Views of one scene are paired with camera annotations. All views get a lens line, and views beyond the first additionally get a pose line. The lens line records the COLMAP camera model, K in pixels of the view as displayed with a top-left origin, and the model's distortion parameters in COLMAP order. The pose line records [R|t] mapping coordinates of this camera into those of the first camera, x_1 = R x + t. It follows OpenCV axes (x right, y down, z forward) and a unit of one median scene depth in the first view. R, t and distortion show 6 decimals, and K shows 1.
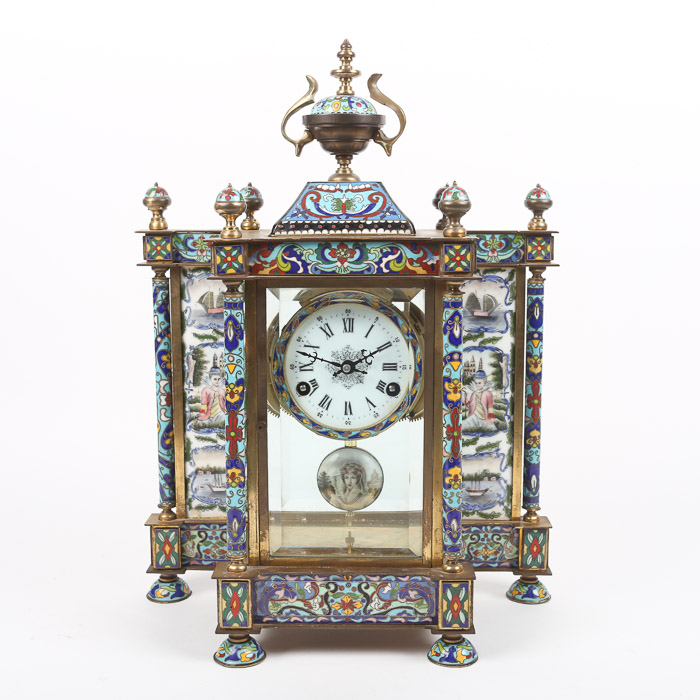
lens RADIAL K [[1044.3, 0, 359.7], [0, 1044.3, 349.8], [0, 0, 1]] dist [-0.011765, 0.068762]
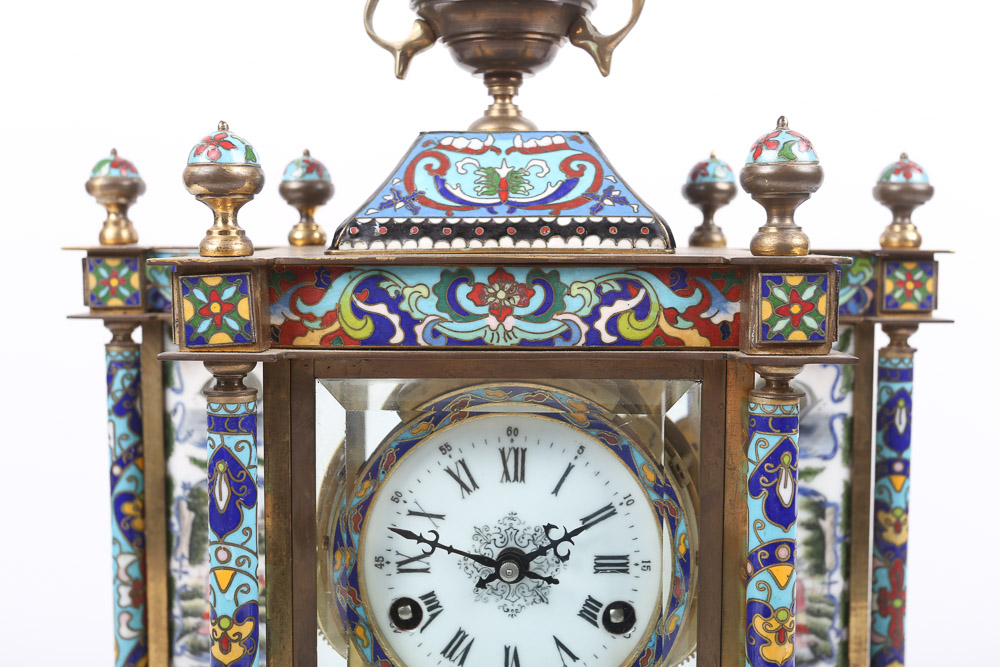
lens RADIAL K [[1084.6, 0, 500.0], [0, 1084.6, 333.5], [0, 0, 1]] dist [-0.005437, 0.120570]
pose [[0.999992, 0.003501, -0.001990, -0.015197], [-0.003606, 0.998456, -0.055430, -0.051391], [0.001793, 0.055436, 0.998461, 0.551478]]
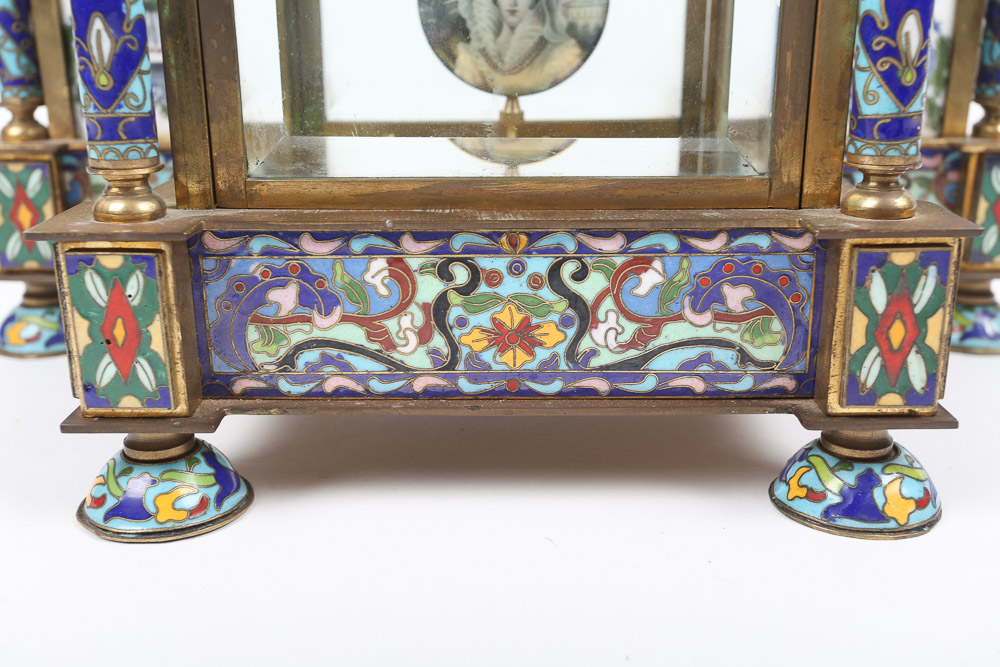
lens RADIAL K [[1084.6, 0, 500.0], [0, 1084.6, 333.5], [0, 0, 1]] dist [-0.005437, 0.120570]
pose [[0.999985, -0.005397, -0.000294, -0.015196], [0.005370, 0.985833, 0.167643, 0.190602], [-0.000615, -0.167642, 0.985848, 0.690571]]
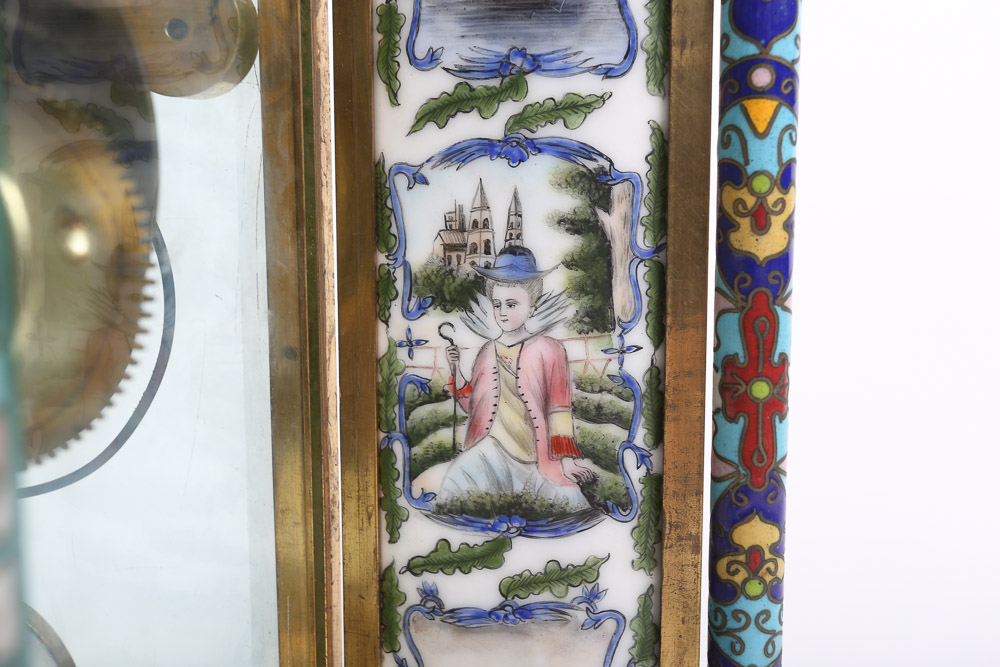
lens RADIAL K [[1084.6, 0, 500.0], [0, 1084.6, 333.5], [0, 0, 1]] dist [-0.005437, 0.120570]
pose [[0.988195, 0.017247, -0.152229, 0.167284], [-0.018092, 0.999828, -0.004165, 0.044495], [0.152131, 0.006869, 0.988336, 0.860140]]
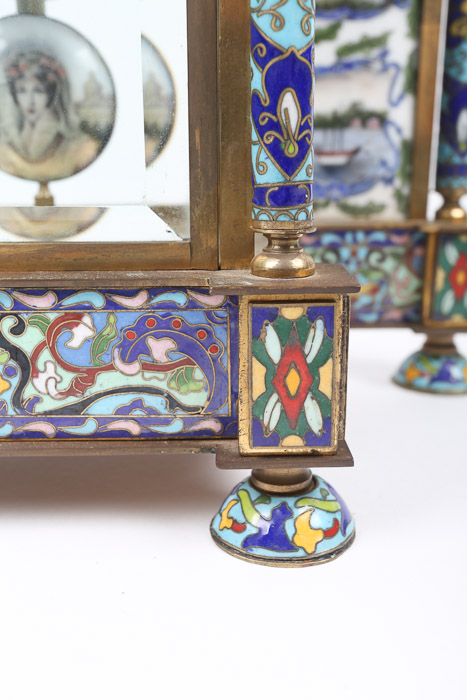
lens RADIAL K [[759.2, 0, 233.5], [0, 759.2, 350.0], [0, 0, 1]] dist [-0.005437, 0.120570]
pose [[0.999600, -0.009323, 0.026714, 0.066464], [0.005699, 0.991145, 0.132665, 0.200776], [-0.027715, -0.132460, 0.990801, 0.755834]]
